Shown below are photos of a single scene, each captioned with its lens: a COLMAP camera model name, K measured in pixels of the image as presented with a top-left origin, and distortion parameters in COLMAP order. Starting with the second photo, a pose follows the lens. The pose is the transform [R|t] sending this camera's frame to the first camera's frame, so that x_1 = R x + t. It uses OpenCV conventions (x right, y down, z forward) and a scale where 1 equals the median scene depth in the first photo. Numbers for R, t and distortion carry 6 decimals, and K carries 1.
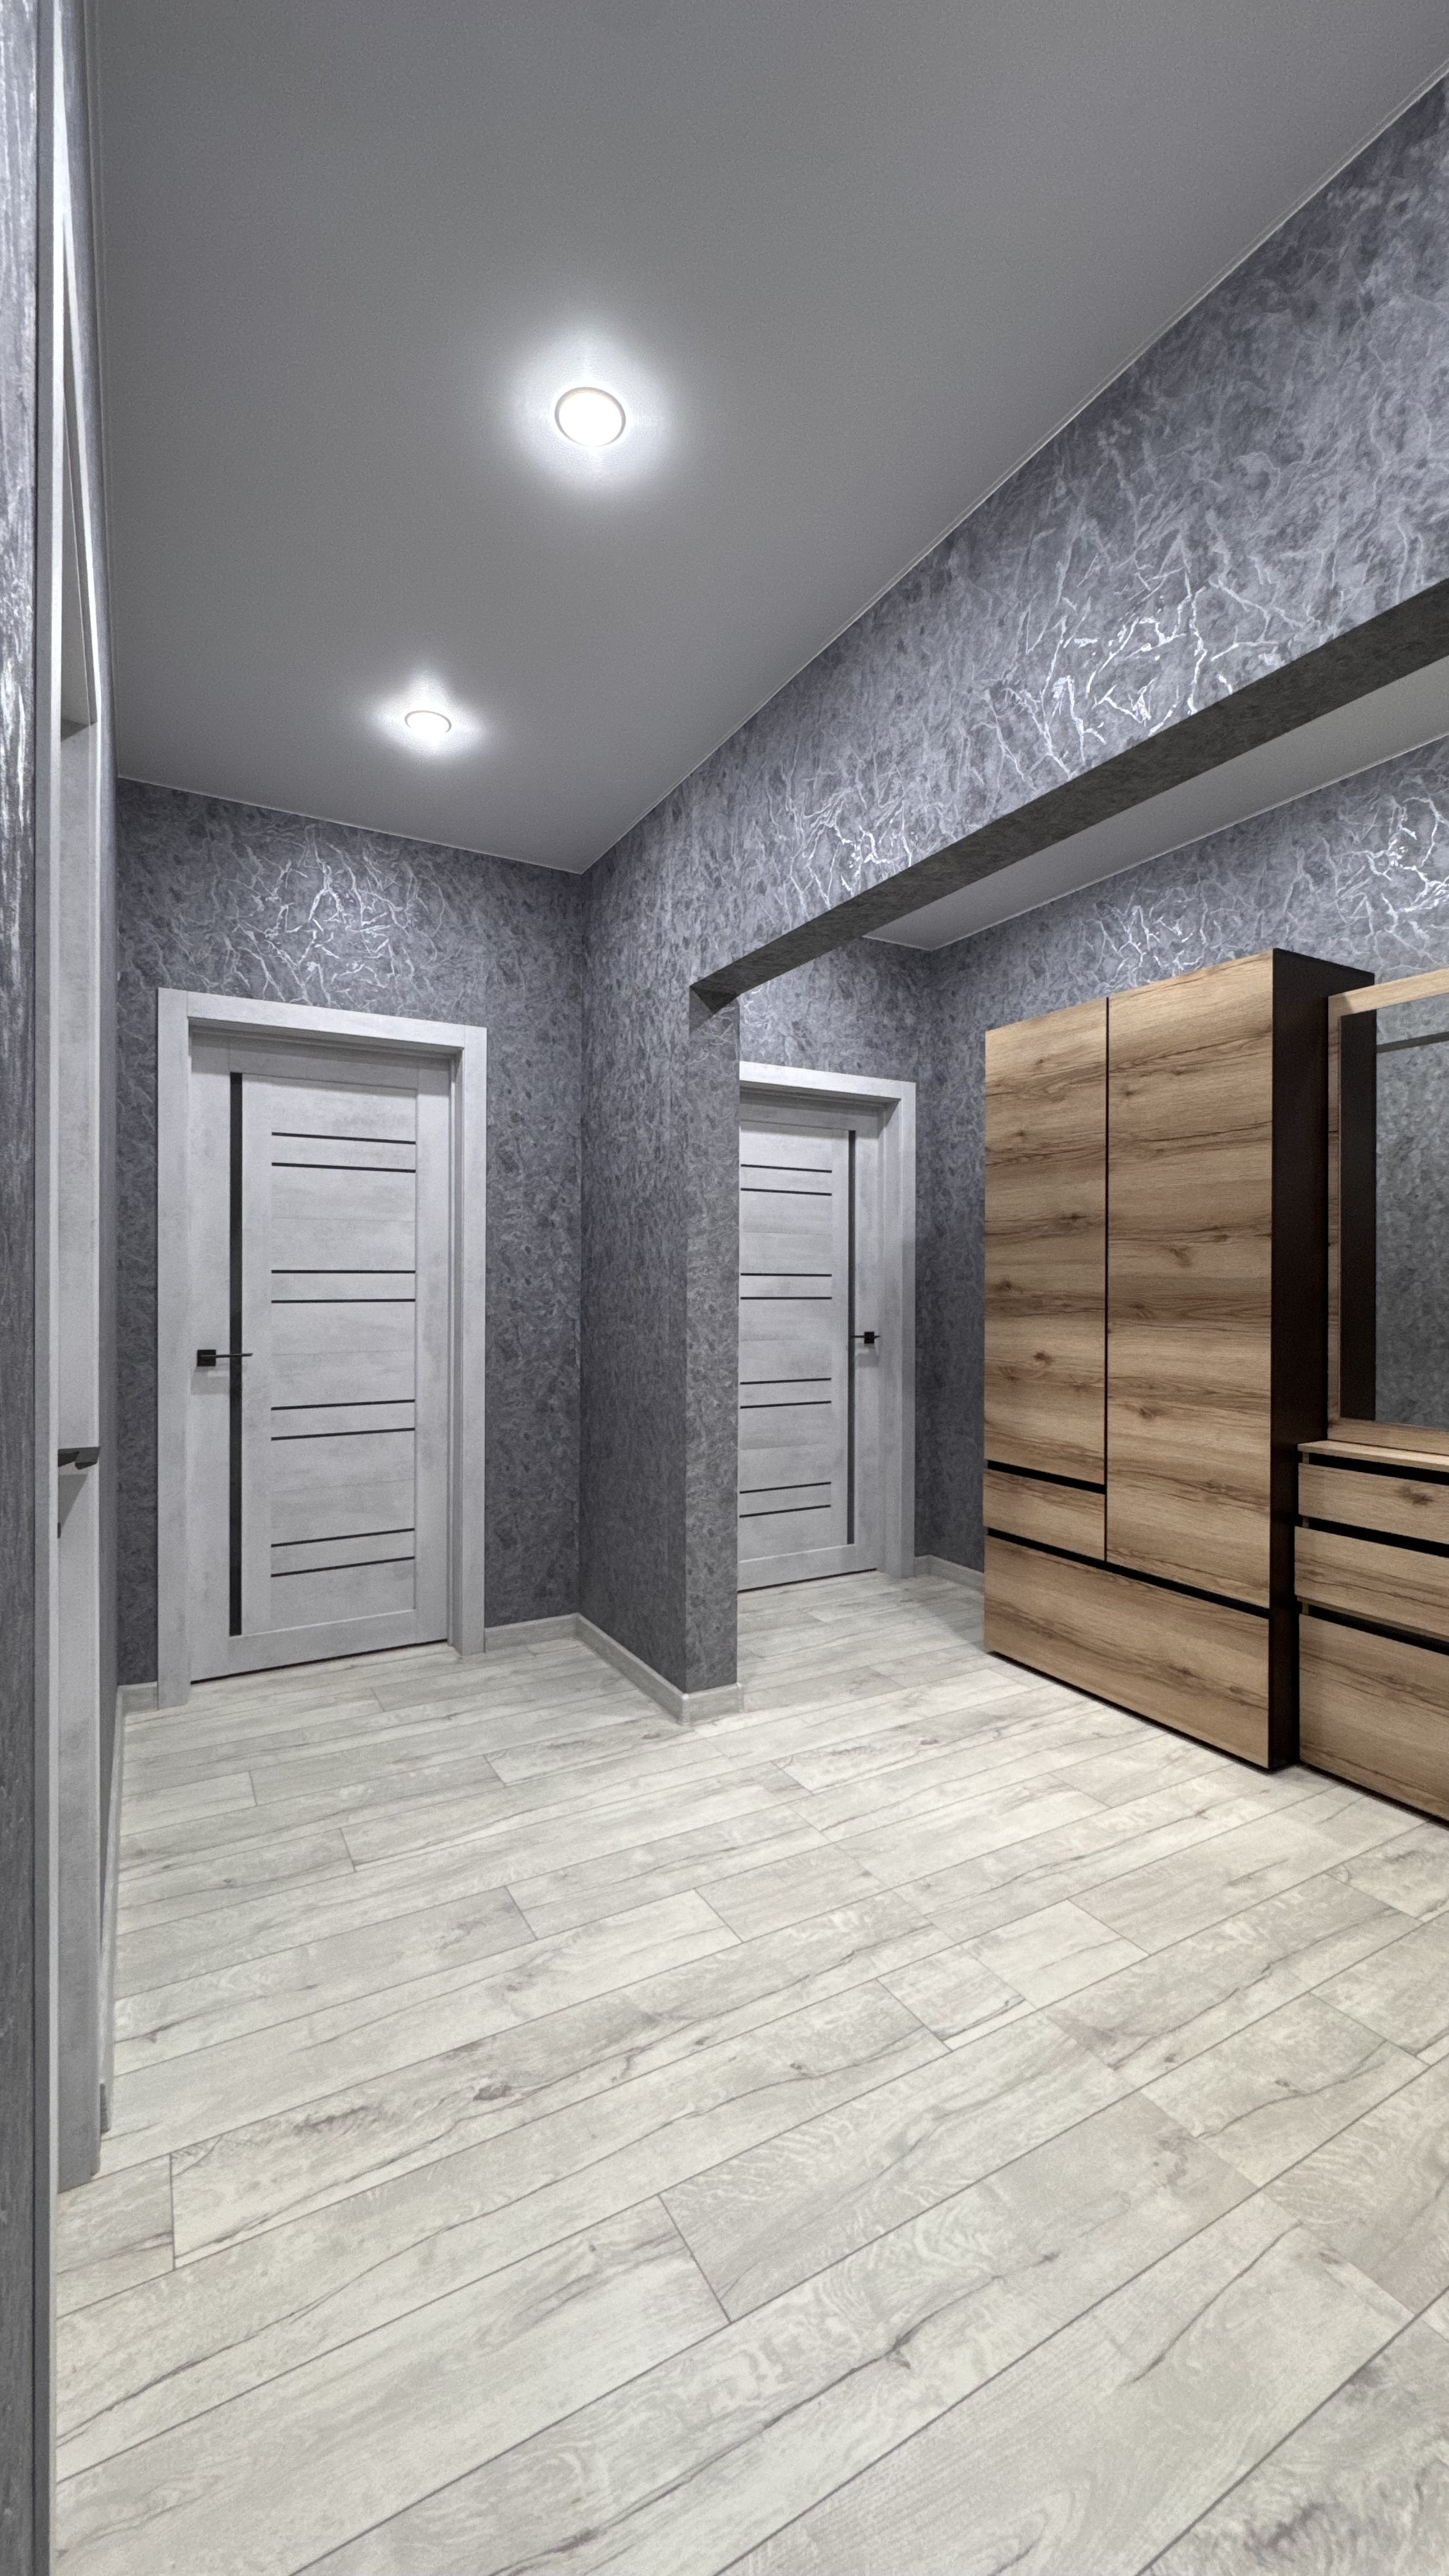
lens RADIAL K [[1038.5, 0, 724.5], [0, 1038.5, 1288.0], [0, 0, 1]] dist [0.001006, -0.000282]
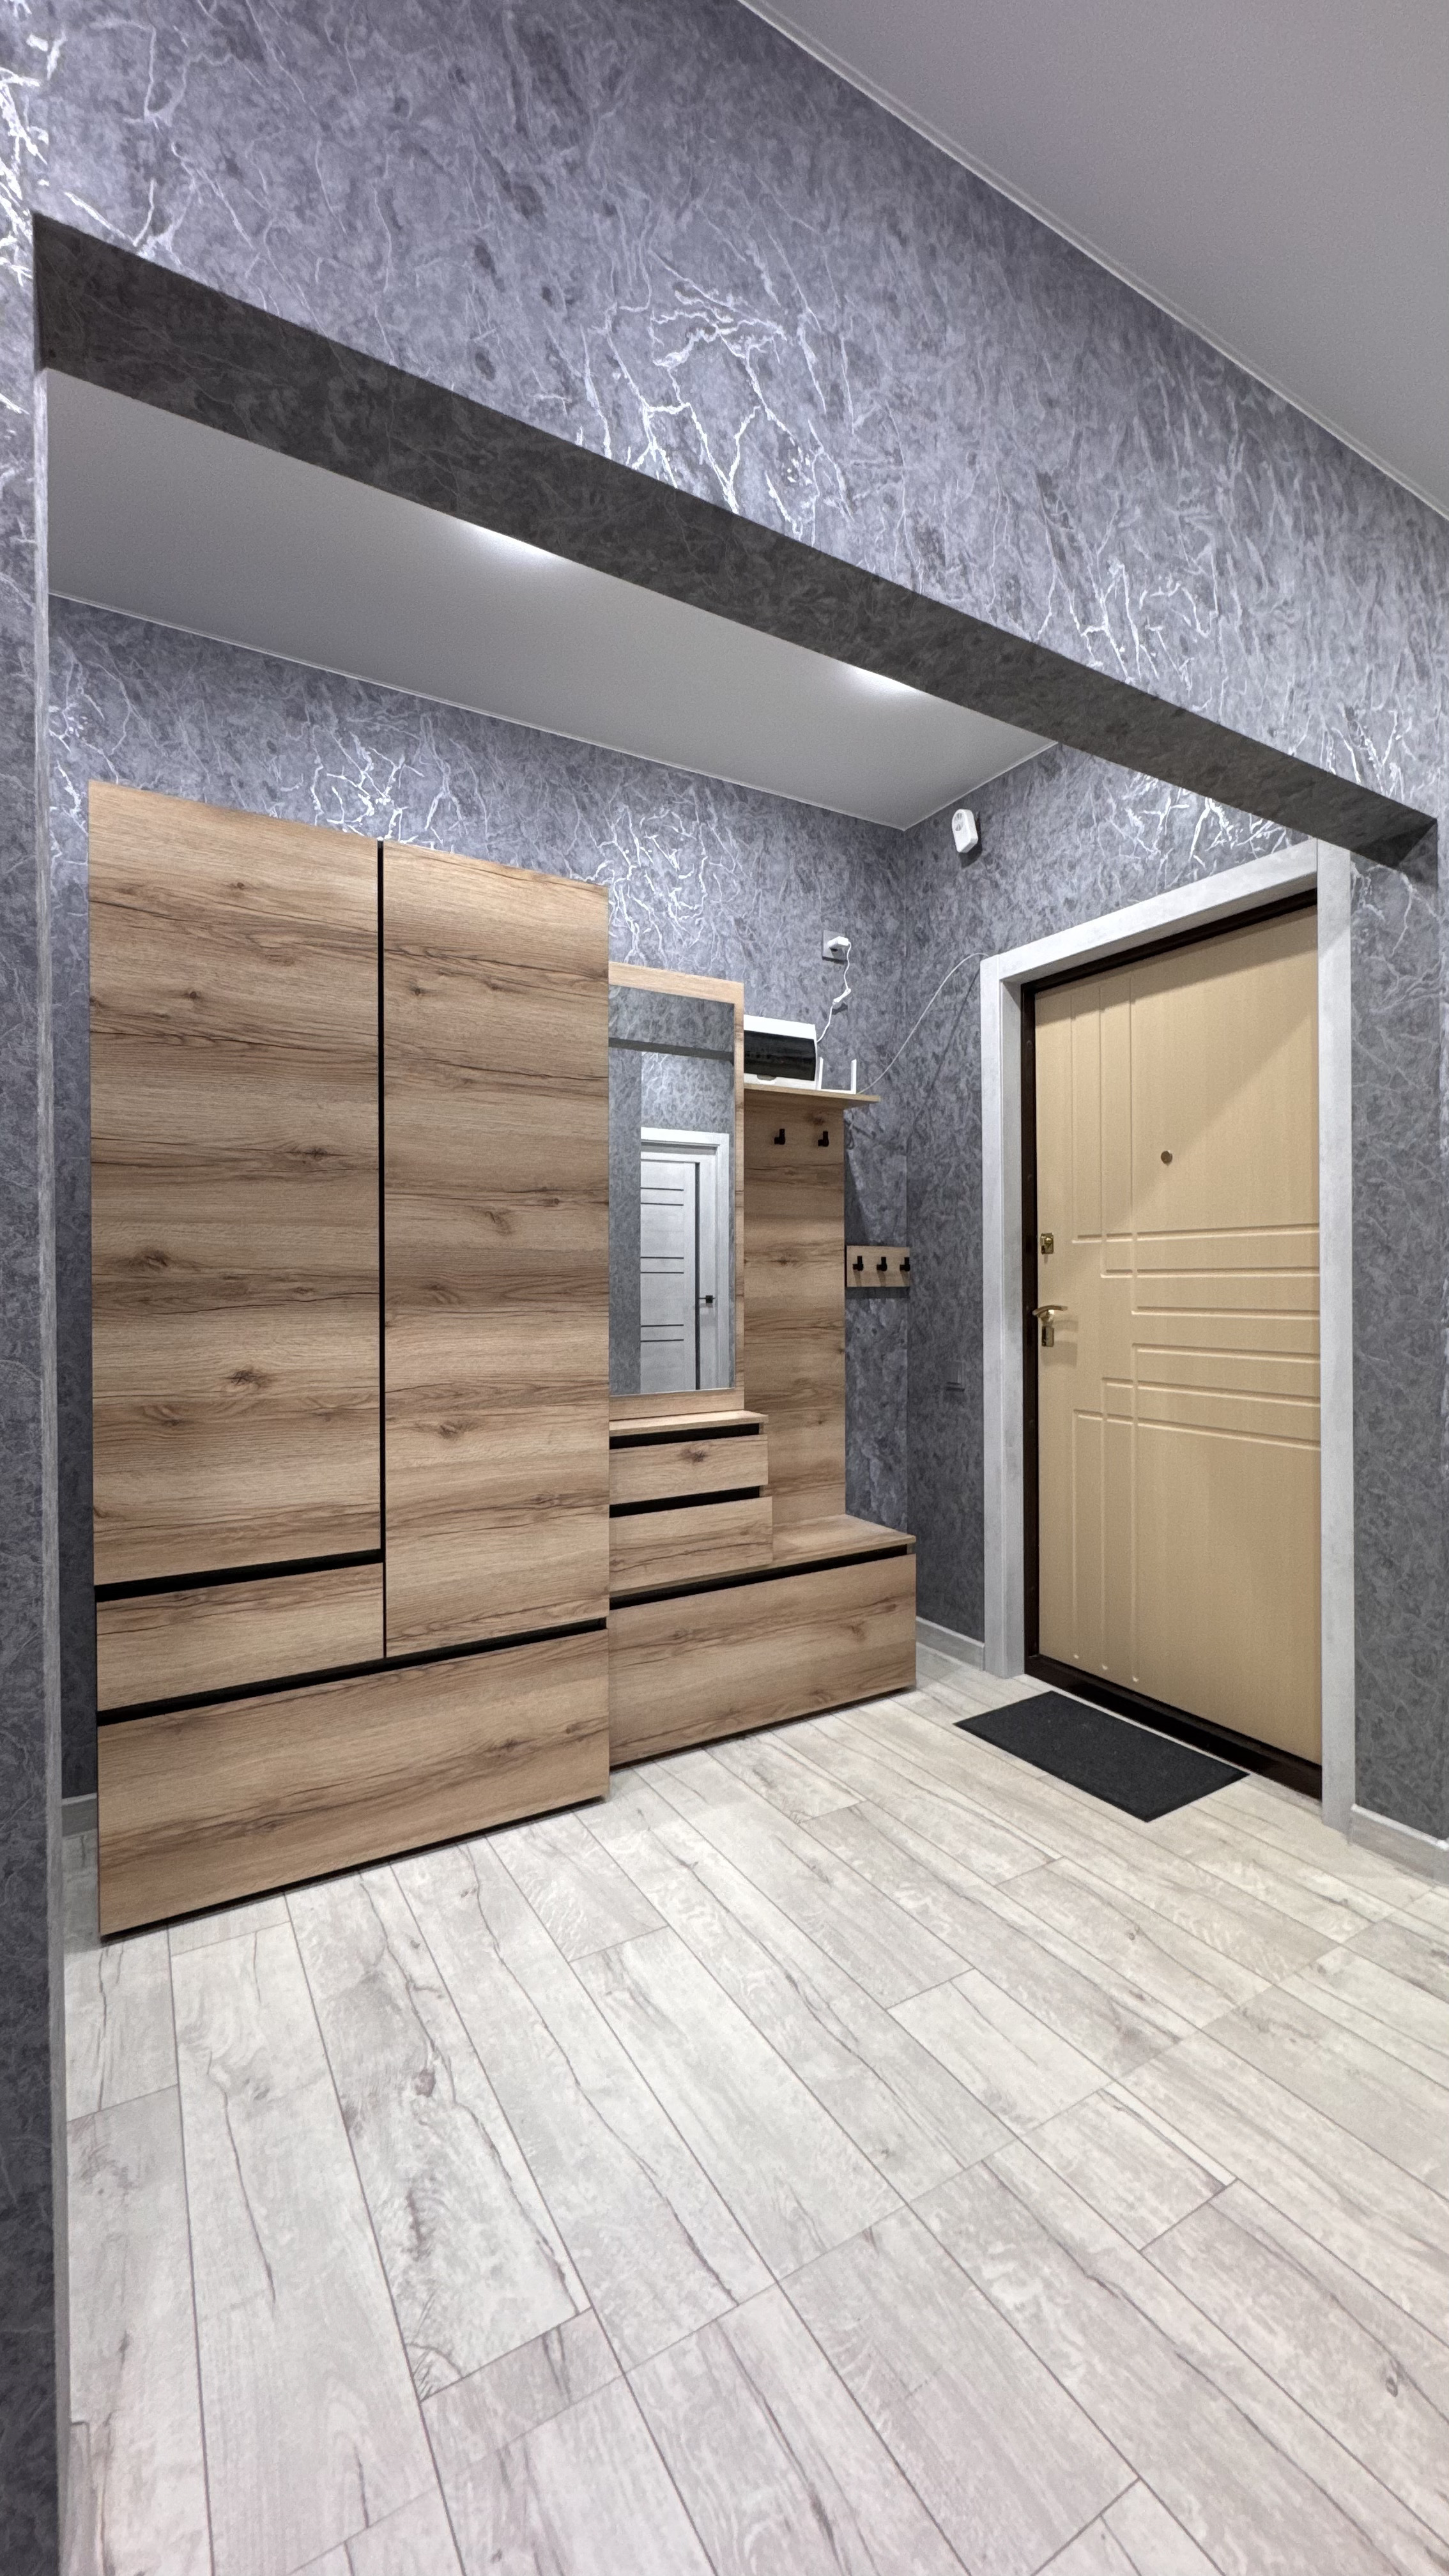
lens RADIAL K [[1028.2, 0, 724.5], [0, 1028.2, 1288.0], [0, 0, 1]] dist [-0.000426, -0.000179]
pose [[-0.017944, -0.010885, 0.999780, -0.335127], [0.012171, 0.999864, 0.011105, 0.012683], [-0.999765, 0.012368, -0.017809, 0.824984]]
